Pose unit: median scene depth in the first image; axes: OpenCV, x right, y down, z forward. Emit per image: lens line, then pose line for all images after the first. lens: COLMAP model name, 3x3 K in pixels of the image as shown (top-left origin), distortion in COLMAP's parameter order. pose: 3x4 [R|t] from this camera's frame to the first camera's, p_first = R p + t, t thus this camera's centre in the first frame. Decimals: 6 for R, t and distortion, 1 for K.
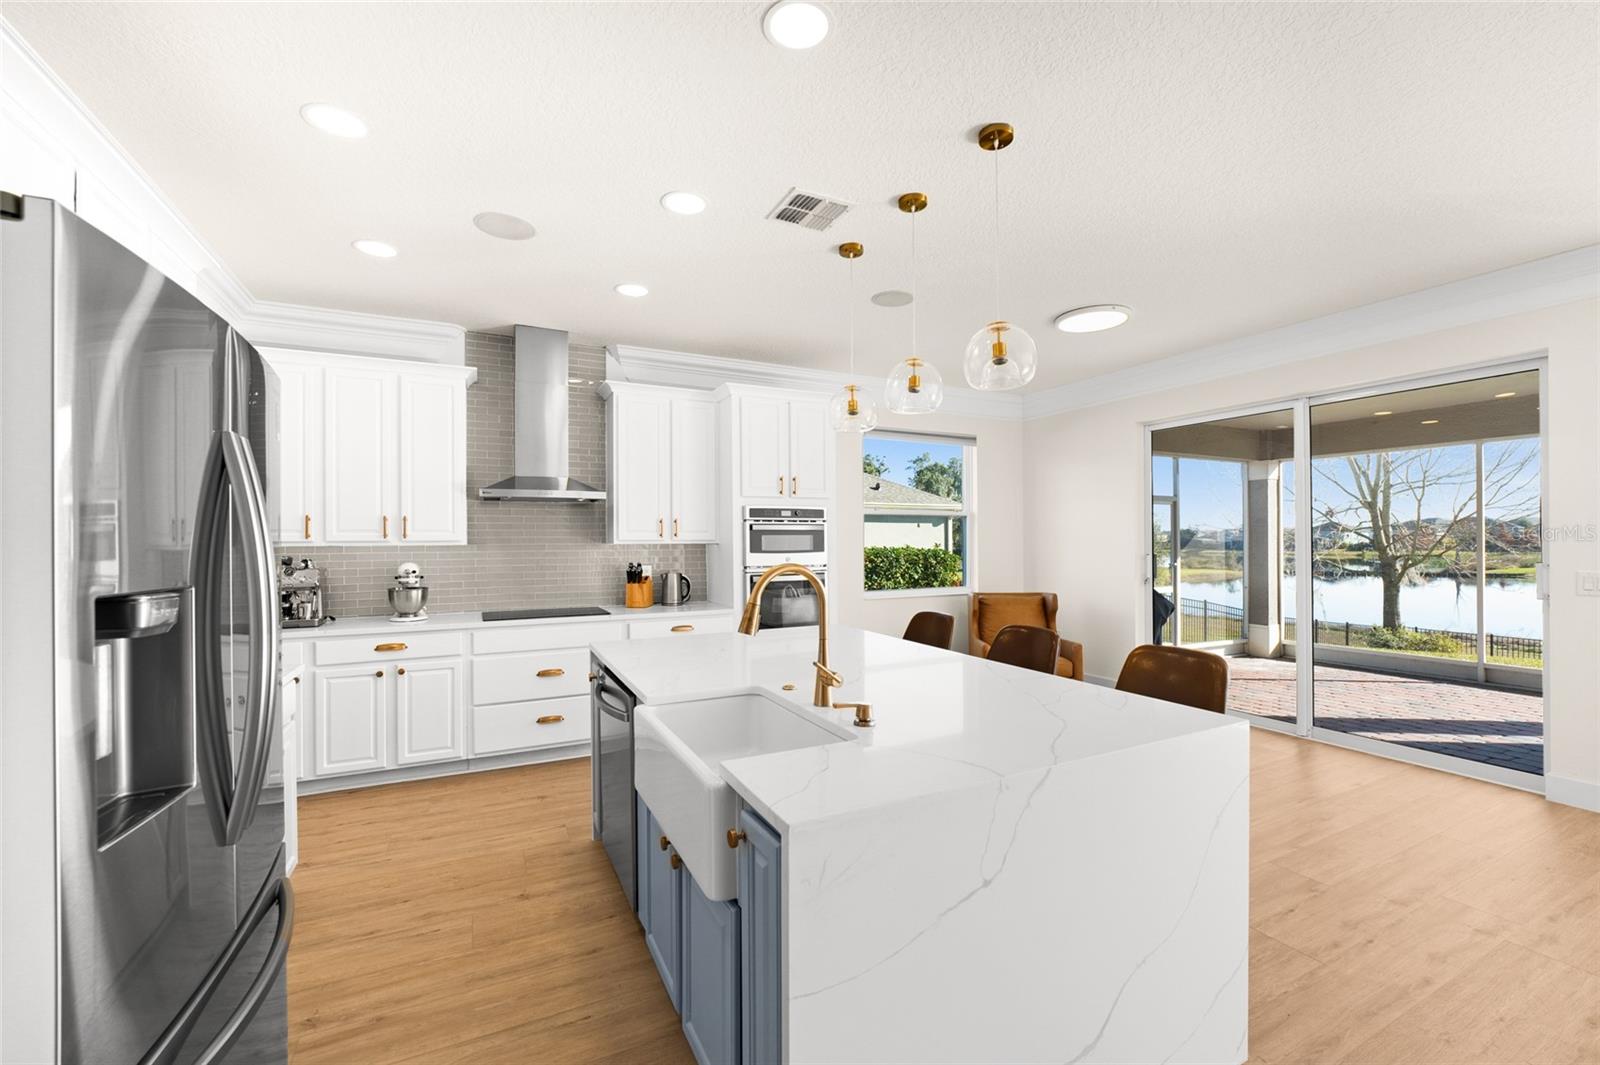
lens RADIAL K [[657.0, 0, 807.0], [0, 657.0, 544.0], [0, 0, 1]] dist [-0.004148, -0.000154]
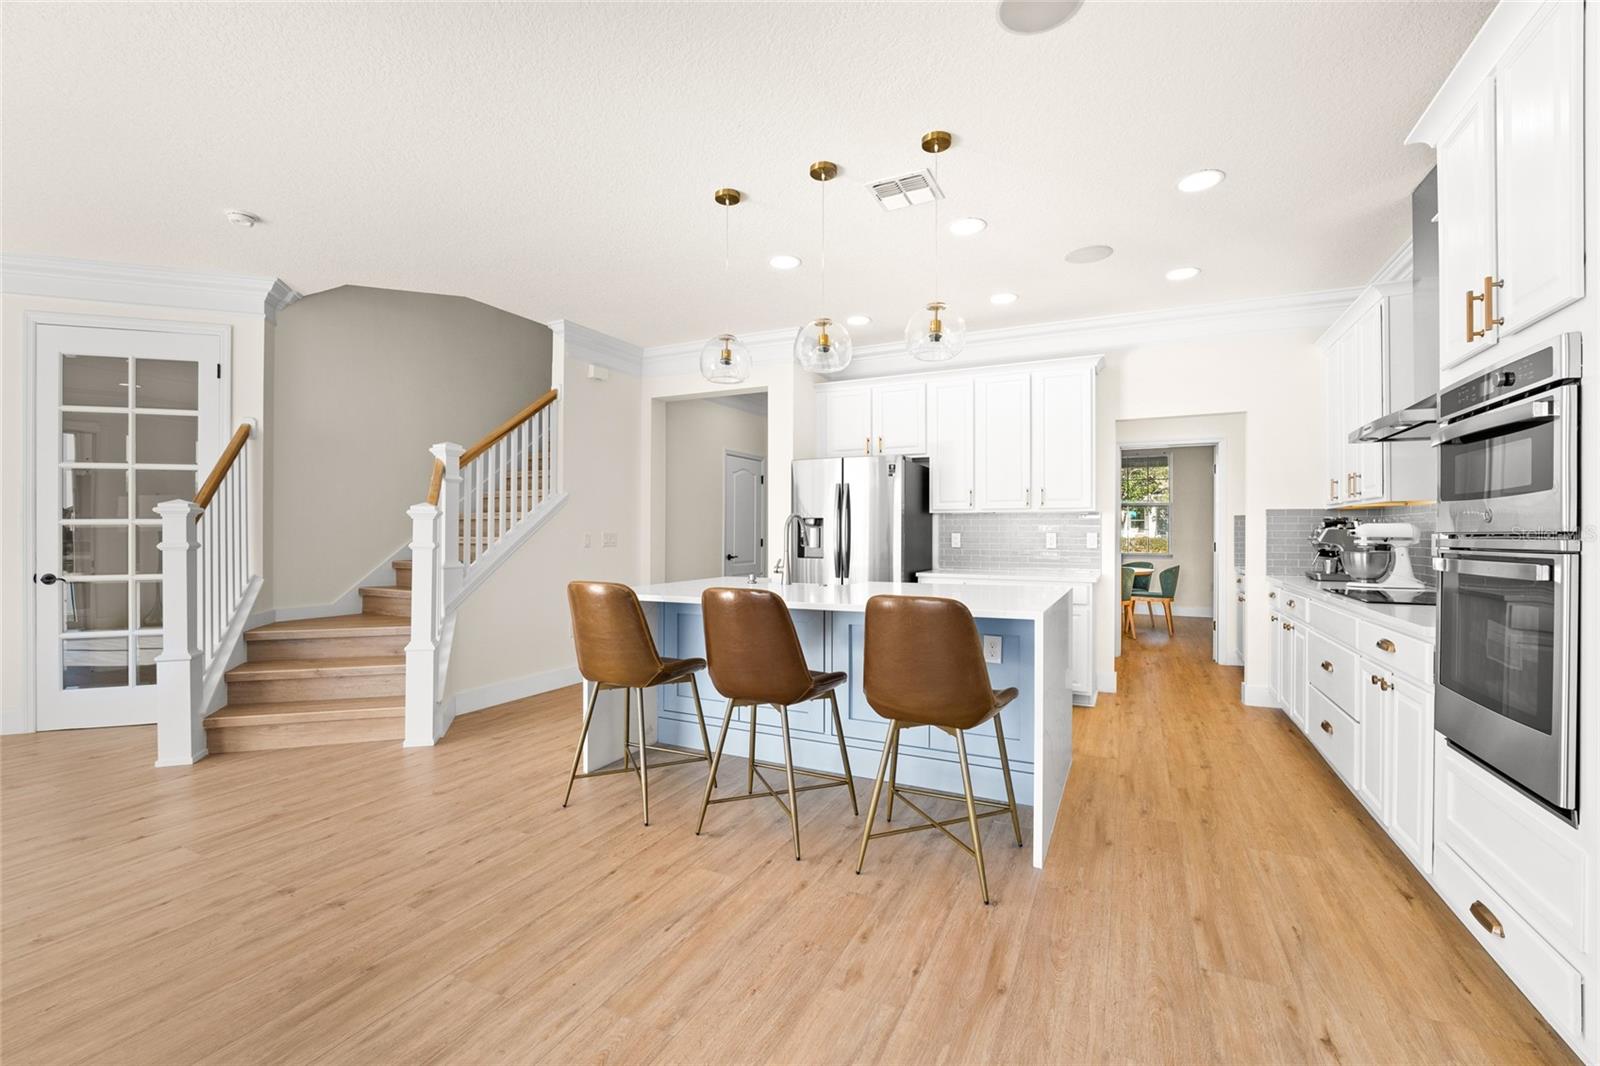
lens RADIAL K [[662.8, 0, 802.7], [0, 662.8, 533.6], [0, 0, 1]] dist [-0.000652, -0.000146]
pose [[-0.791411, 0.005965, -0.611255, 0.570322], [0.003170, 0.999979, 0.005654, 0.035136], [0.611276, 0.002537, -0.791414, 1.240352]]
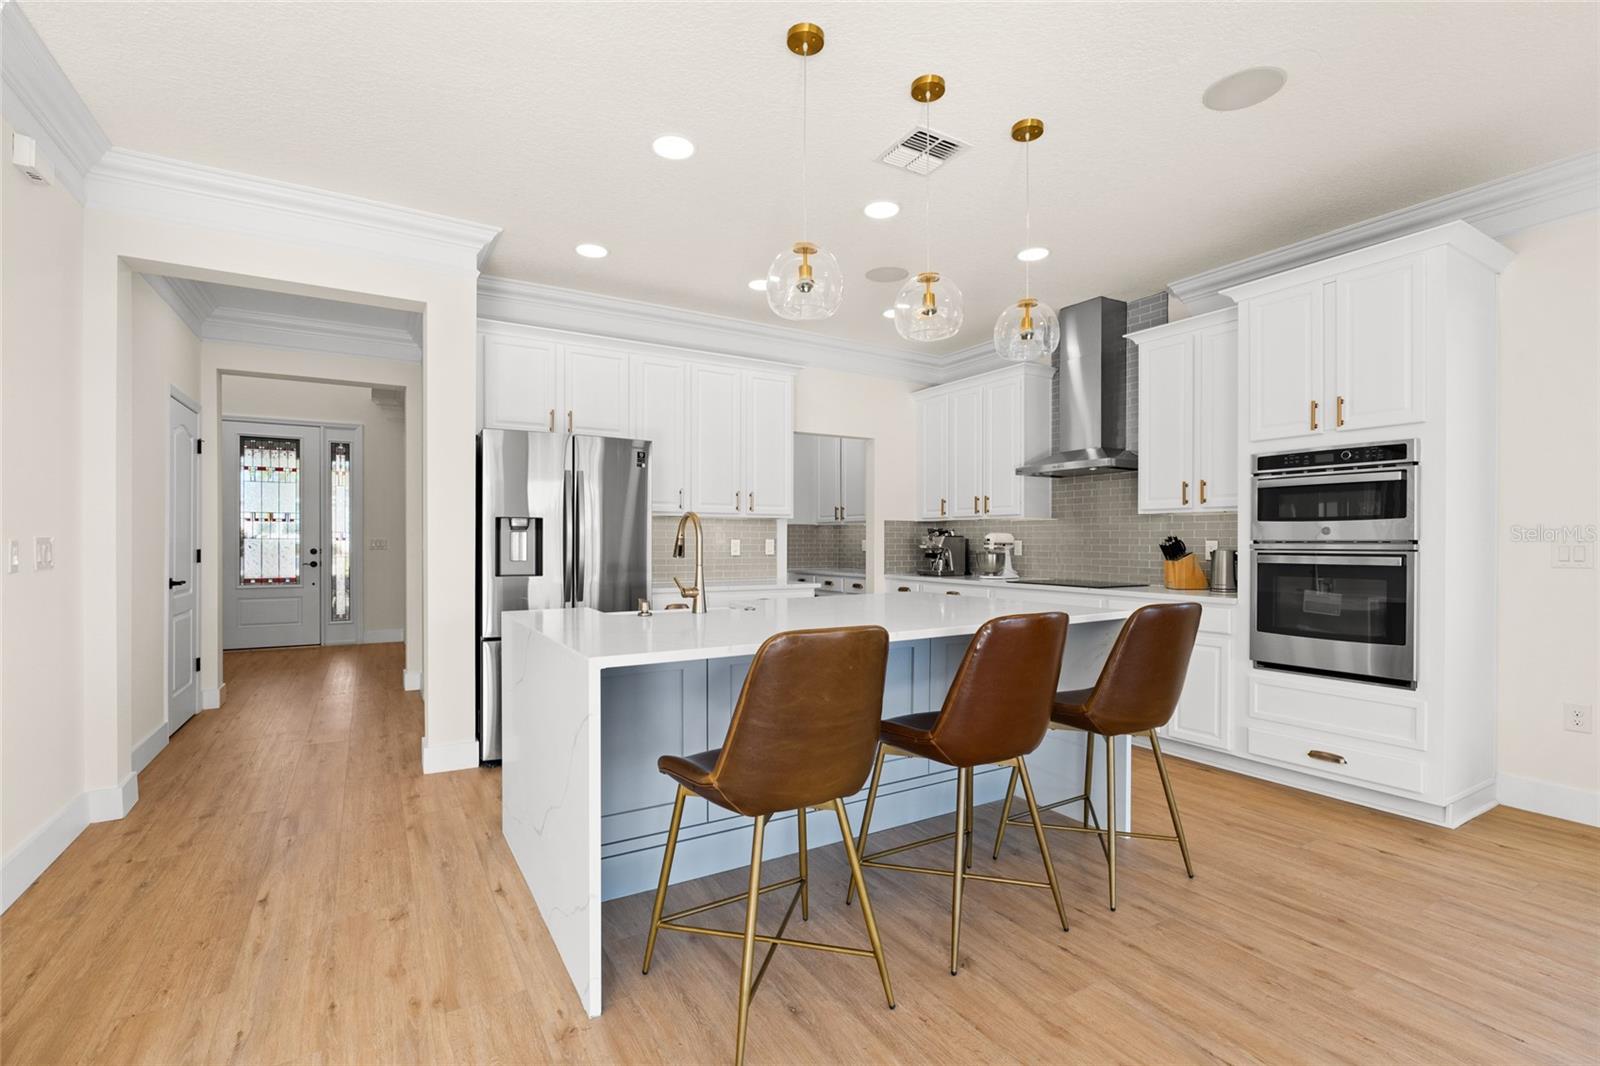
lens RADIAL K [[710.7, 0, 791.4], [0, 710.7, 546.7], [0, 0, 1]] dist [-0.005342, -0.000405]
pose [[0.064668, 0.016294, -0.997774, 0.725144], [-0.003454, 0.999864, 0.016104, 0.034805], [0.997901, 0.002405, 0.064716, 0.524150]]
